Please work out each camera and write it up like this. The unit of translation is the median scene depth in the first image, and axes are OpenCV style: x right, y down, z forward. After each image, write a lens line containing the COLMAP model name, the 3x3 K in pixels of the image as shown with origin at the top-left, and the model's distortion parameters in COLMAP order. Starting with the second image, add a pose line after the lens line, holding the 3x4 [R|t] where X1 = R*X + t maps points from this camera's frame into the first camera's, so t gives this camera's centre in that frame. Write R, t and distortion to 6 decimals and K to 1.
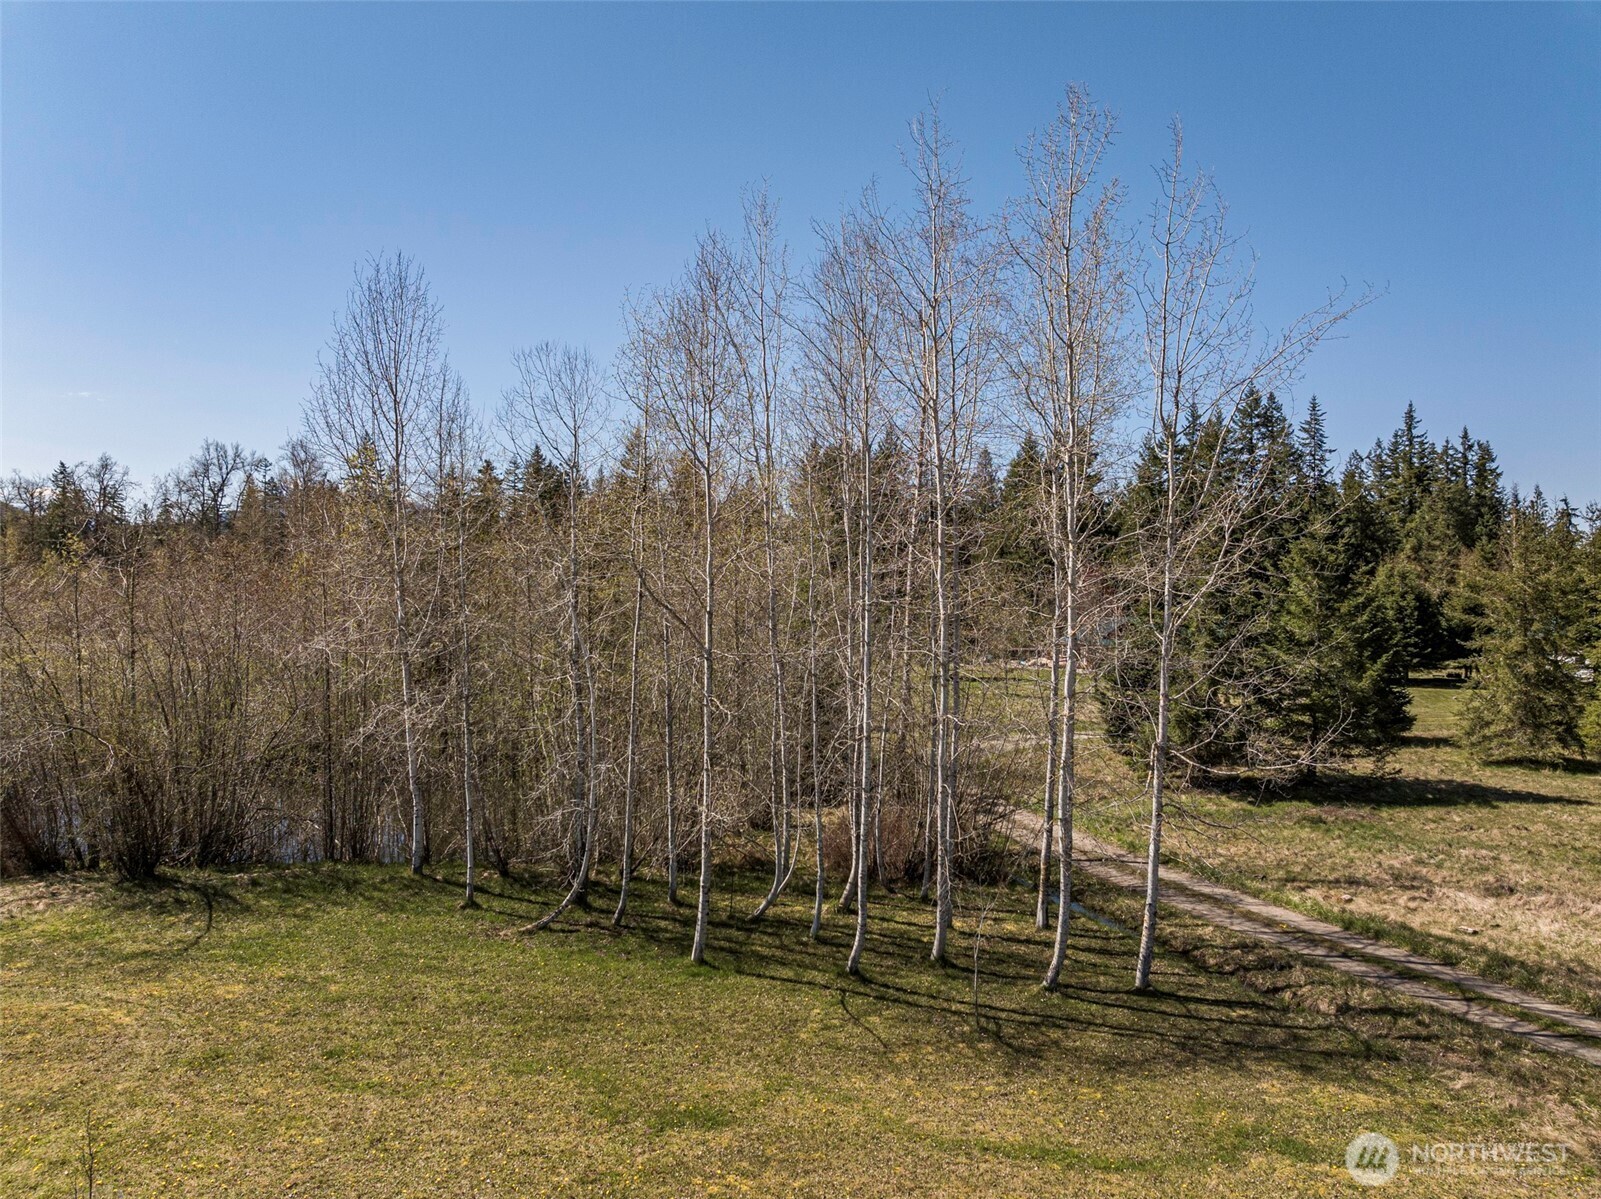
lens RADIAL K [[1141.4, 0, 791.7], [0, 1141.4, 610.7], [0, 0, 1]] dist [-0.030284, 0.018531]
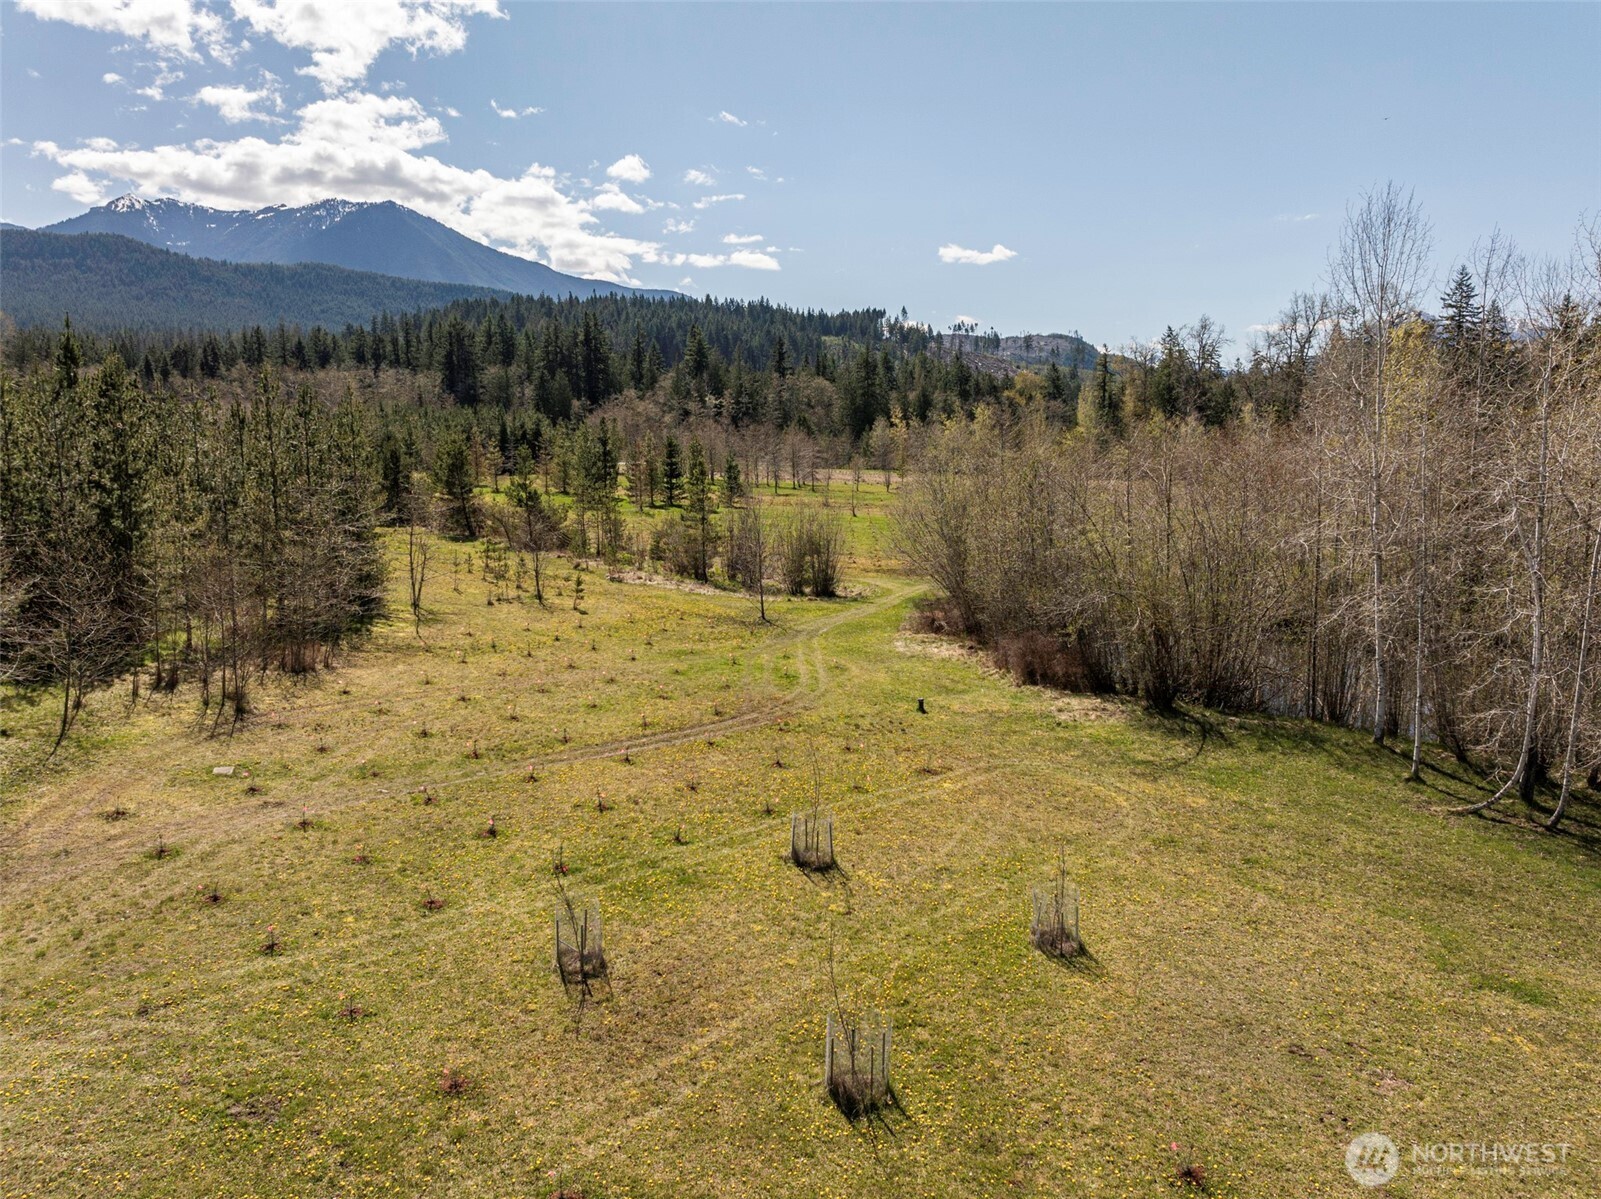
lens RADIAL K [[1141.4, 0, 782.0], [0, 1141.4, 607.1], [0, 0, 1]] dist [-0.030284, 0.018531]
pose [[0.619809, 0.097816, -0.778633, 0.169007], [0.008918, 0.991259, 0.131626, -0.057684], [0.784702, -0.088527, 0.613519, -0.150662]]
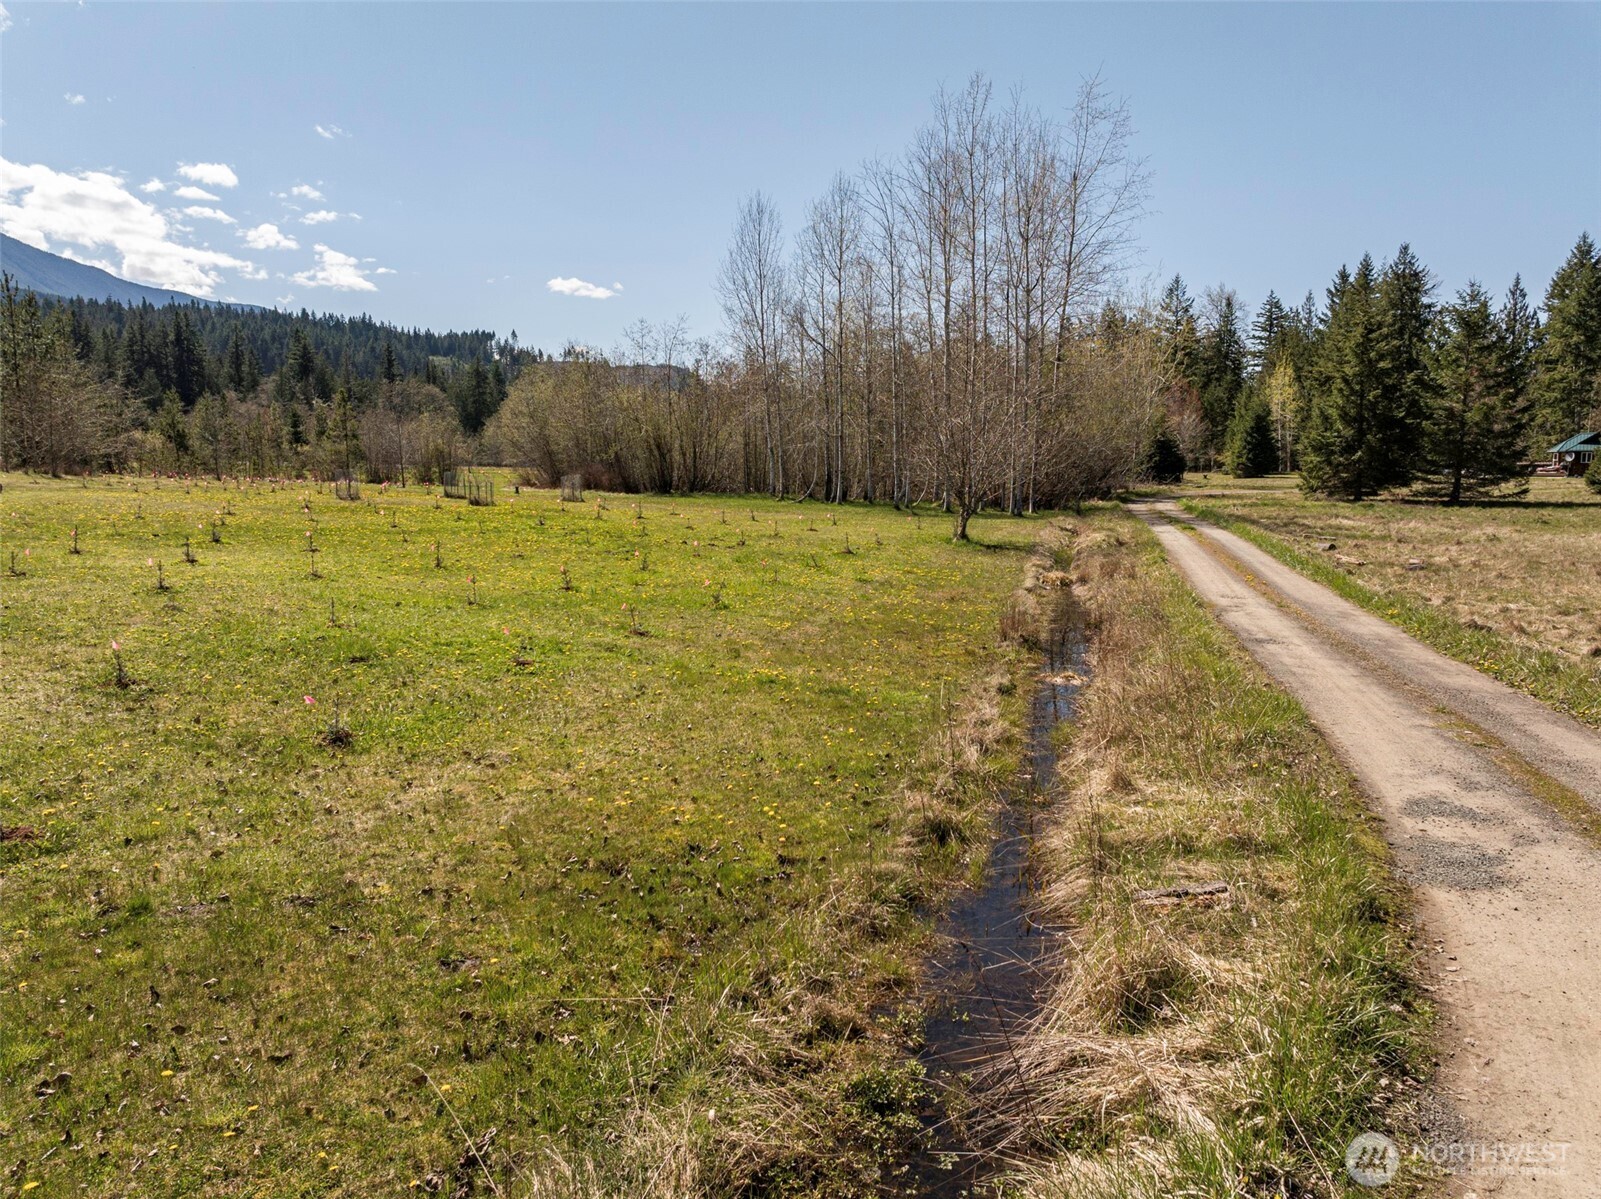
lens RADIAL K [[1141.4, 0, 789.7], [0, 1141.4, 597.7], [0, 0, 1]] dist [-0.030284, 0.018531]
pose [[0.844655, 0.047286, -0.533219, 0.781366], [0.008389, 0.994799, 0.101509, 0.193514], [0.535246, -0.090214, 0.839865, -0.714684]]
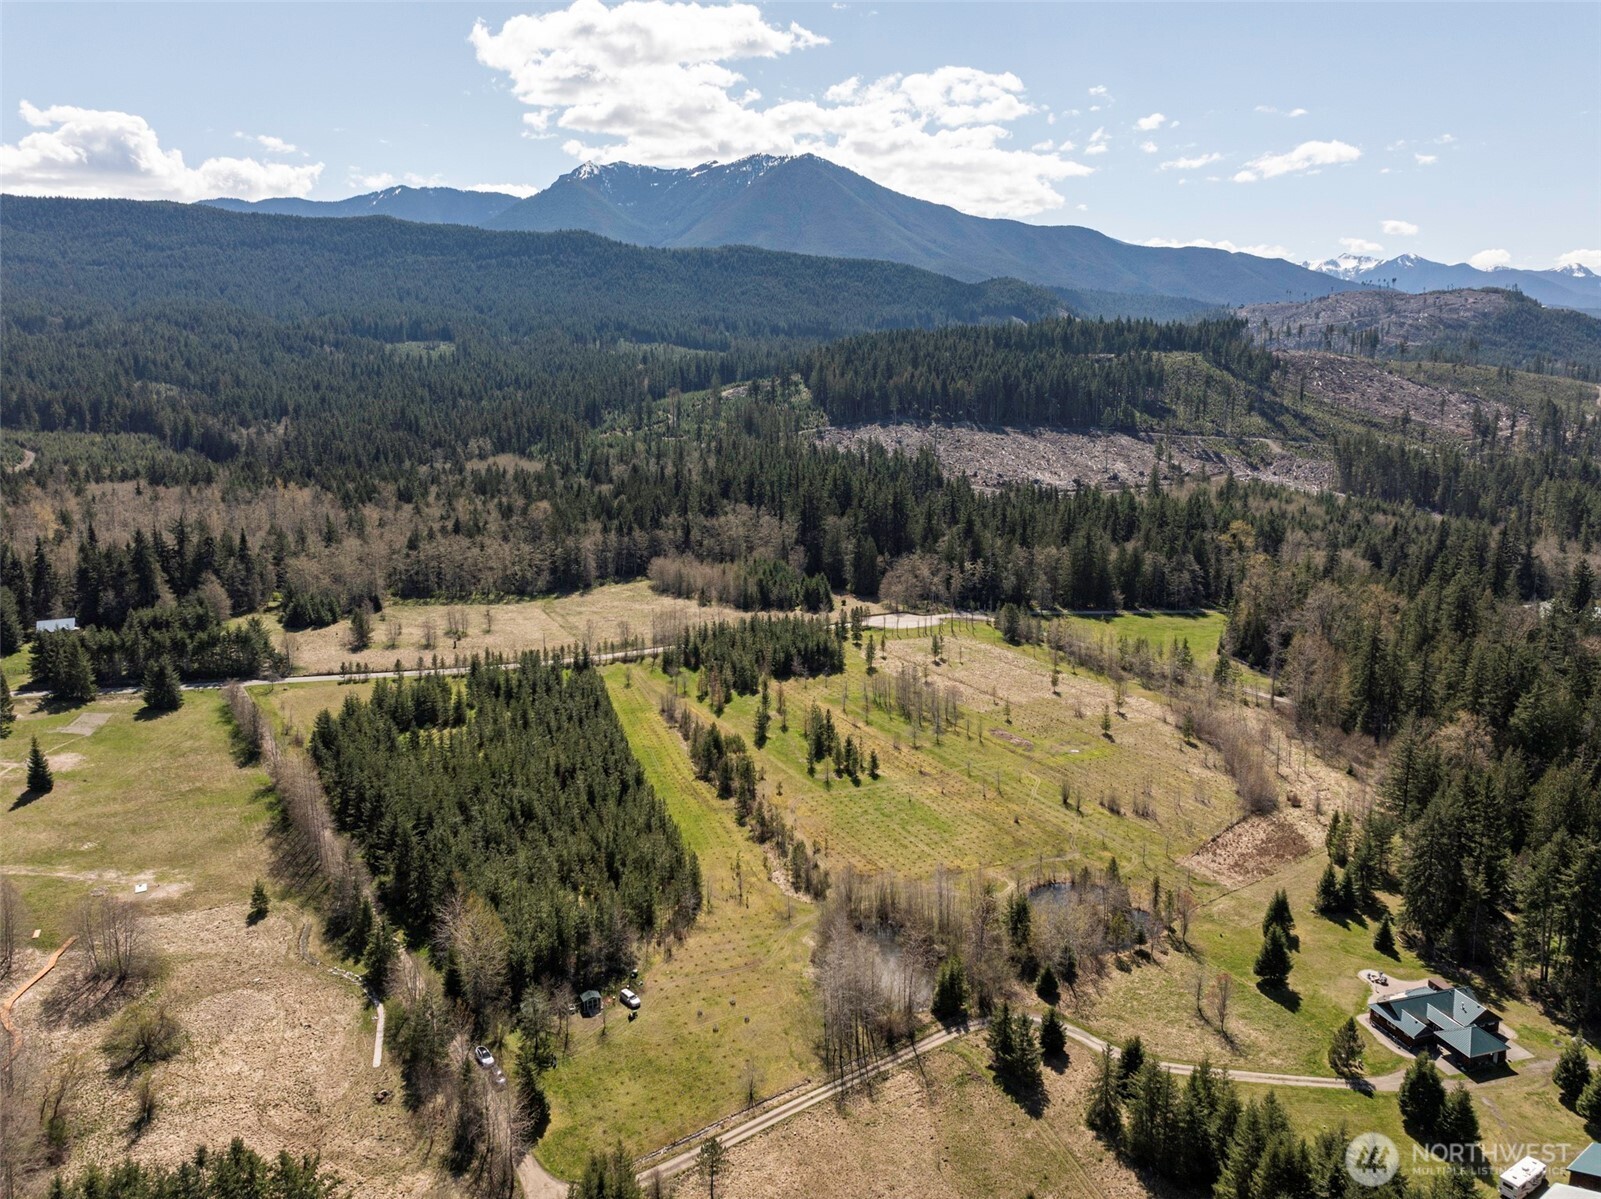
lens RADIAL K [[1141.4, 0, 769.3], [0, 1141.4, 606.8], [0, 0, 1]] dist [-0.030284, 0.018531]
pose [[0.304710, 0.181877, -0.934919, 5.057560], [0.015056, 0.980556, 0.195662, -3.111894], [0.952326, -0.073697, 0.296047, -1.172791]]
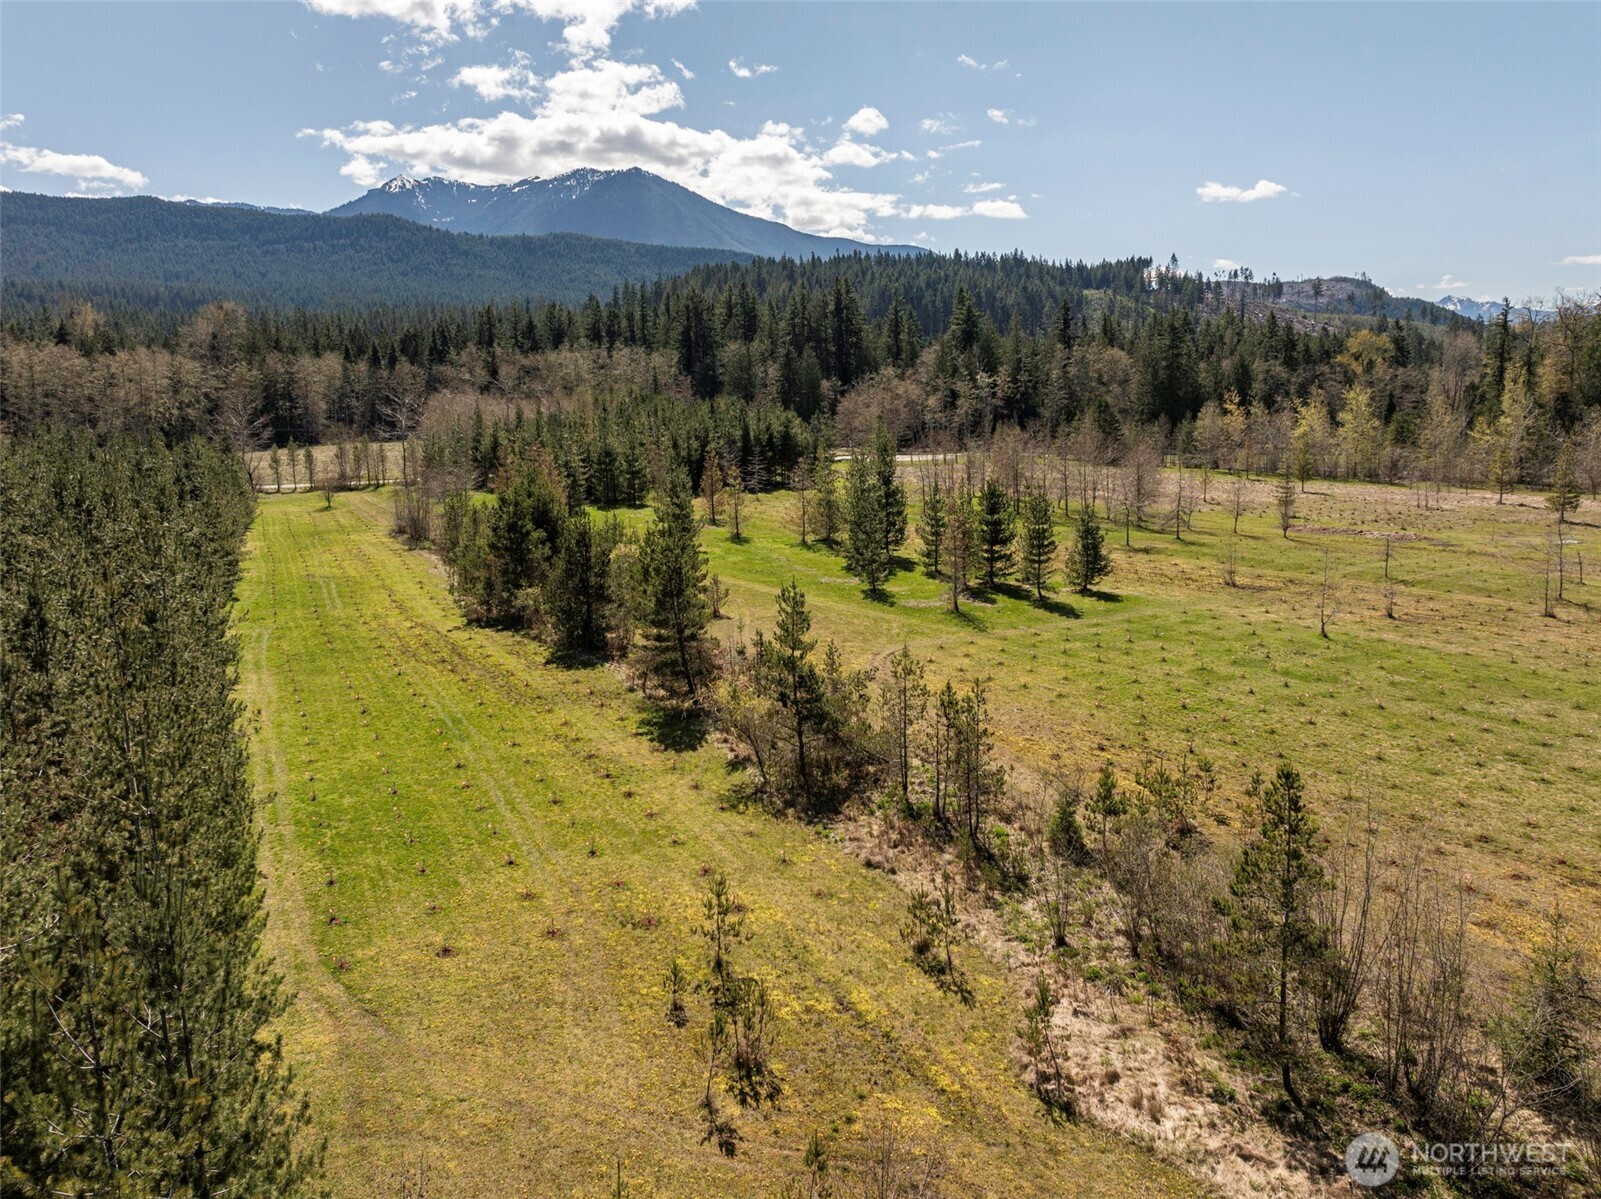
lens RADIAL K [[1141.4, 0, 781.6], [0, 1141.4, 630.2], [0, 0, 1]] dist [-0.030284, 0.018531]
pose [[0.447879, 0.153151, -0.880880, -1.188525], [0.023353, 0.982880, 0.182758, -0.304976], [0.893789, -0.102425, 0.436635, 0.464831]]
